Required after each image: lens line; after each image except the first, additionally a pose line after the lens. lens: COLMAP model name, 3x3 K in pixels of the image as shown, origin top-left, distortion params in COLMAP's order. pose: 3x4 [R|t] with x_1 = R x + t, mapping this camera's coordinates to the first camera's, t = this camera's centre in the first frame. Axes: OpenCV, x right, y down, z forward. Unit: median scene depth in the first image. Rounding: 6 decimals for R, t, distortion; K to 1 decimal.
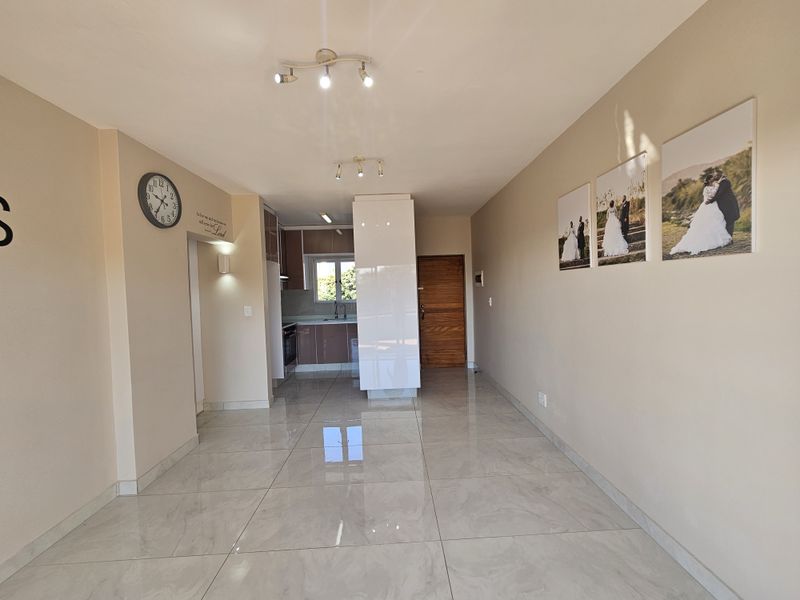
lens RADIAL K [[323.2, 0, 403.3], [0, 323.2, 298.5], [0, 0, 1]] dist [-0.002590, 0.000198]
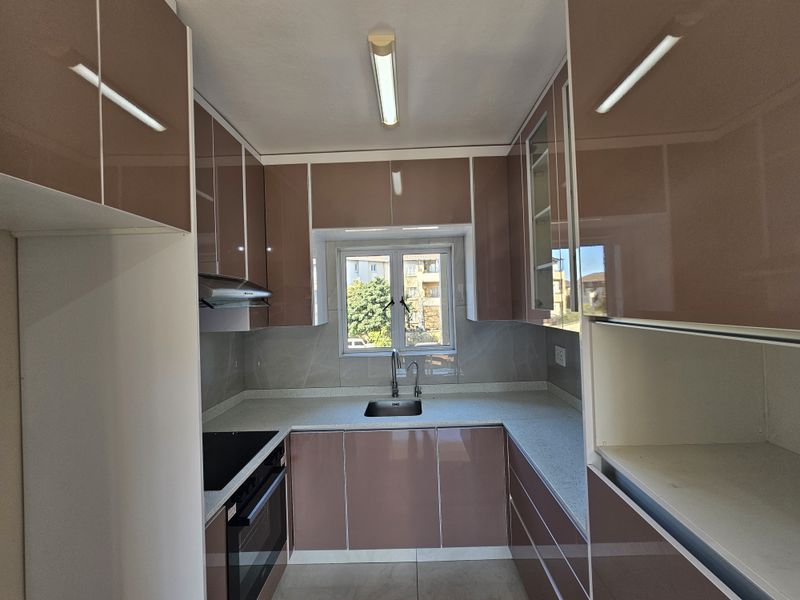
lens RADIAL K [[323.2, 0, 403.3], [0, 323.2, 298.5], [0, 0, 1]] dist [-0.002590, 0.000198]
pose [[0.998492, -0.003191, -0.054805, -0.175336], [0.001175, 0.999322, -0.036788, -0.042879], [0.054885, 0.036668, 0.997819, 0.606779]]
